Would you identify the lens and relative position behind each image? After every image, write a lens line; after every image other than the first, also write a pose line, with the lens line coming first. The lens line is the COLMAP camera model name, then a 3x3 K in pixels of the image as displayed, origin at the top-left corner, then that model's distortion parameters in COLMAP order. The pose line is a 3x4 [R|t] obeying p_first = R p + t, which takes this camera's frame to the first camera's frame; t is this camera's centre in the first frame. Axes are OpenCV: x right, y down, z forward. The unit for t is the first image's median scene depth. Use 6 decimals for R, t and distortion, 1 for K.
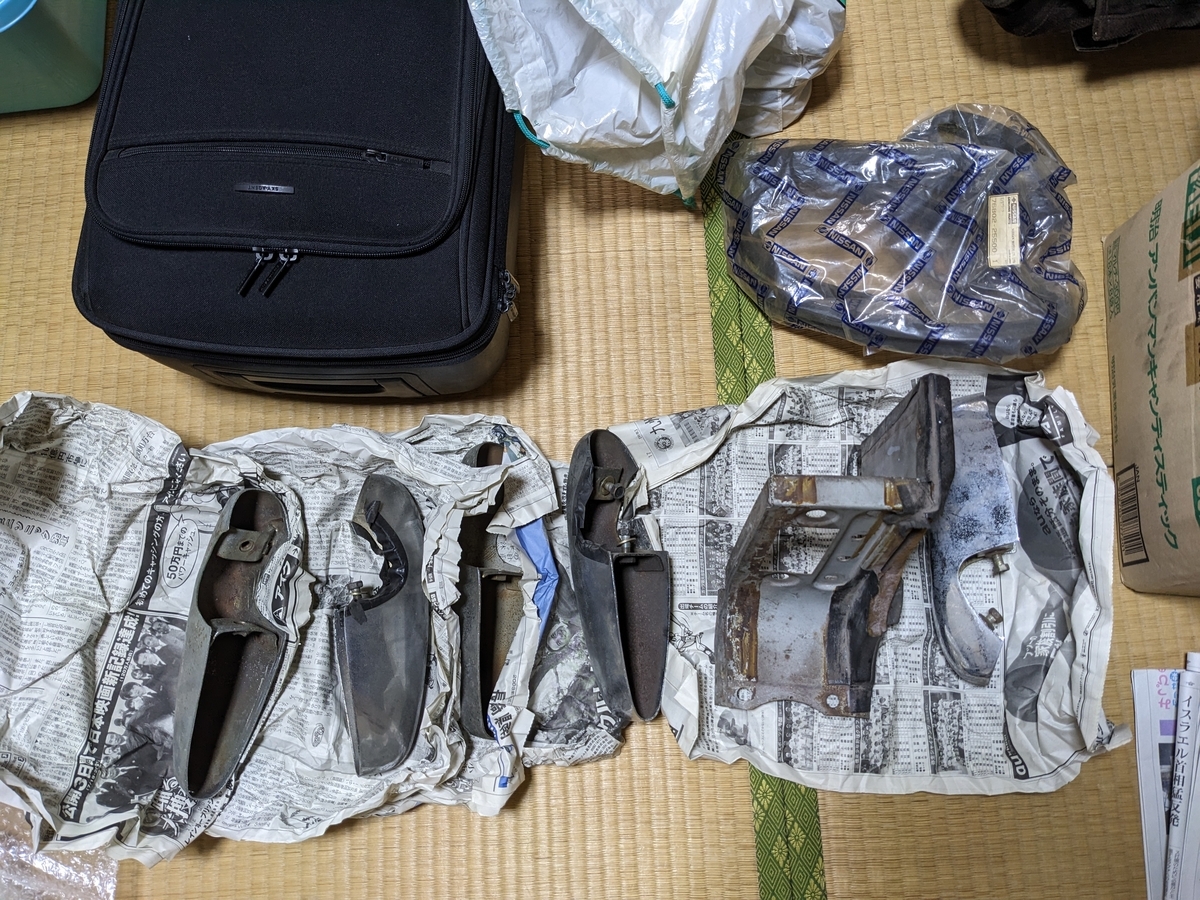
lens RADIAL K [[941.1, 0, 598.1], [0, 941.1, 453.5], [0, 0, 1]] dist [0.008964, -0.024127]
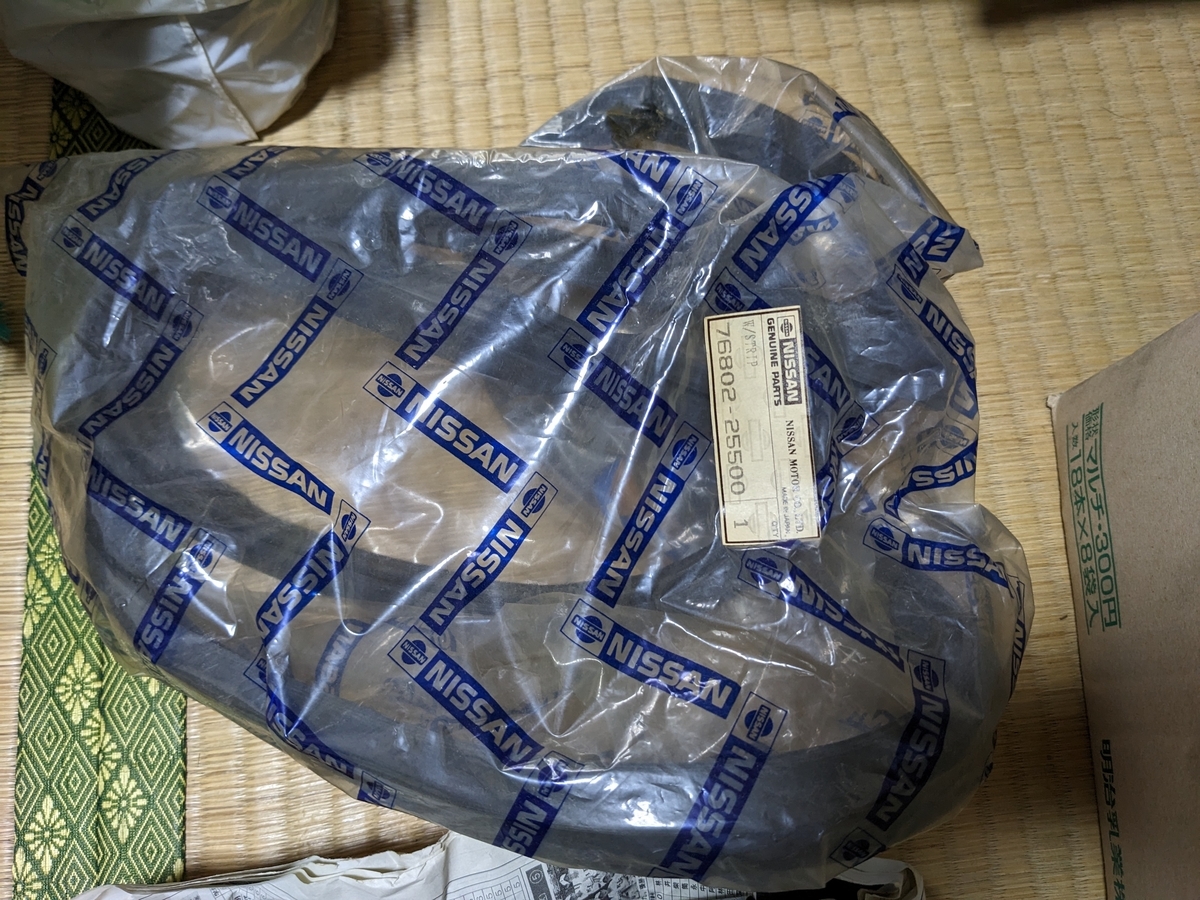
lens RADIAL K [[941.1, 0, 601.4], [0, 941.1, 447.1], [0, 0, 1]] dist [0.008964, -0.024127]
pose [[0.995648, -0.028733, 0.088651, 0.344006], [0.034738, 0.997152, -0.066946, -0.206595], [-0.086475, 0.069734, 0.993810, 0.687151]]
